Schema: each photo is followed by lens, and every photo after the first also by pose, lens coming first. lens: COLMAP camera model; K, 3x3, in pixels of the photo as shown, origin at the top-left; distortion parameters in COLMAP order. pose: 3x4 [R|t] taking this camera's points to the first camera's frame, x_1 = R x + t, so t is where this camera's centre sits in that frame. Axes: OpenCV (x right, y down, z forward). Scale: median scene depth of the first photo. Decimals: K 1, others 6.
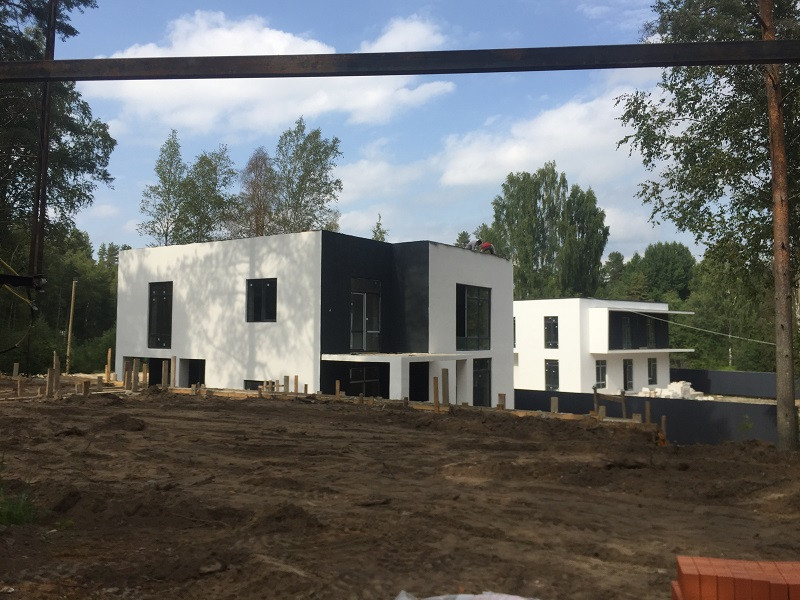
lens RADIAL K [[671.2, 0, 399.6], [0, 671.2, 302.3], [0, 0, 1]] dist [0.018009, 0.002443]
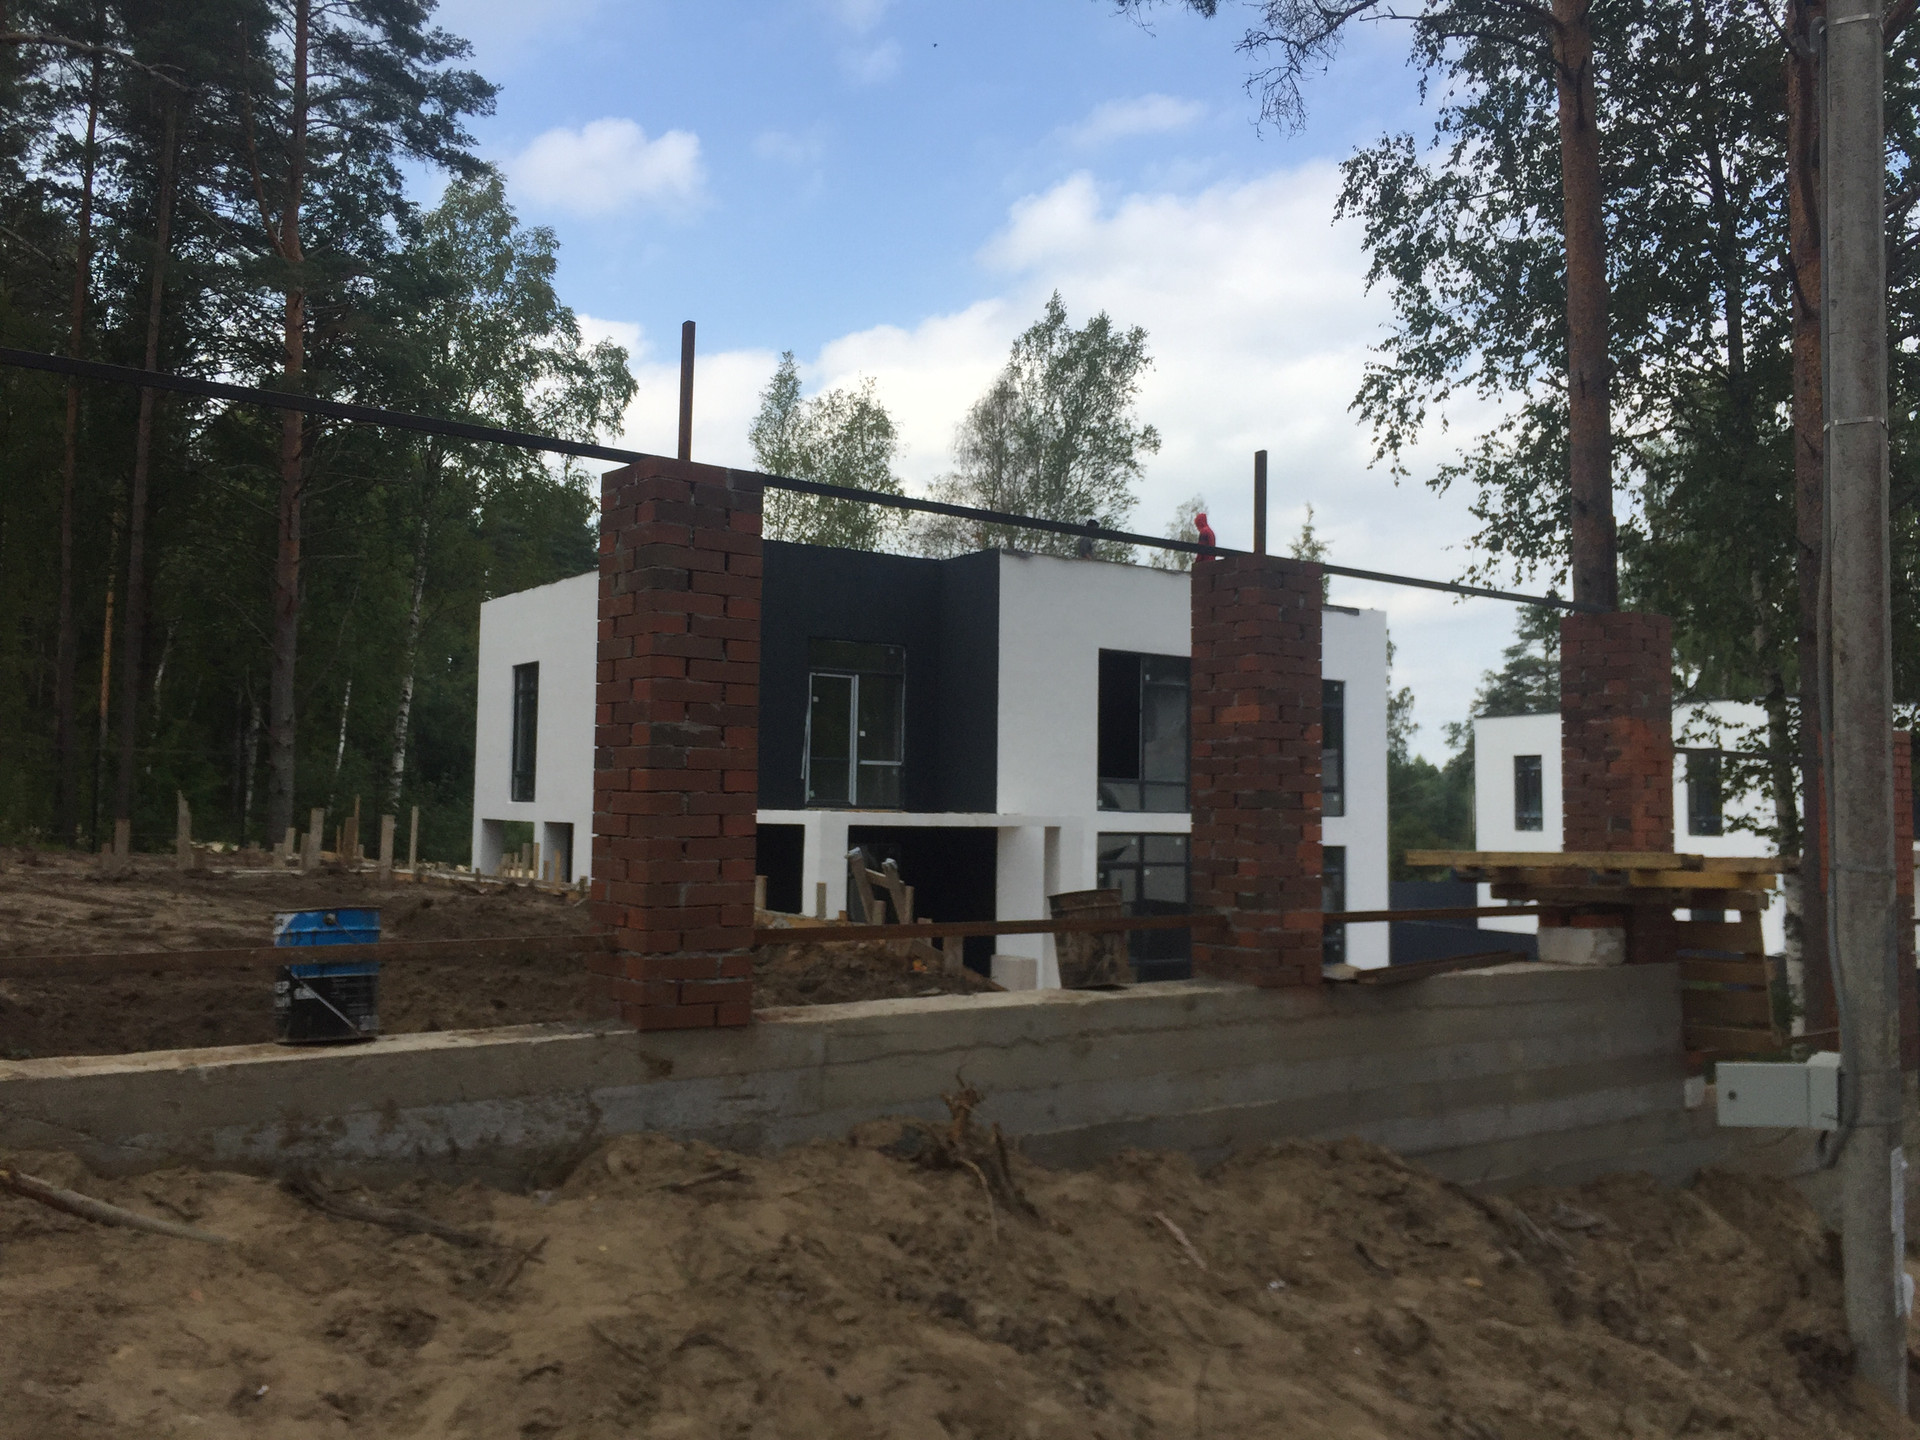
lens RADIAL K [[1610.8, 0, 961.0], [0, 1610.8, 714.5], [0, 0, 1]] dist [0.018009, 0.002443]
pose [[0.921102, -0.012768, -0.389111, 0.246888], [0.006273, 0.999819, -0.017959, 0.019149], [0.389270, 0.014101, 0.921016, 0.039850]]
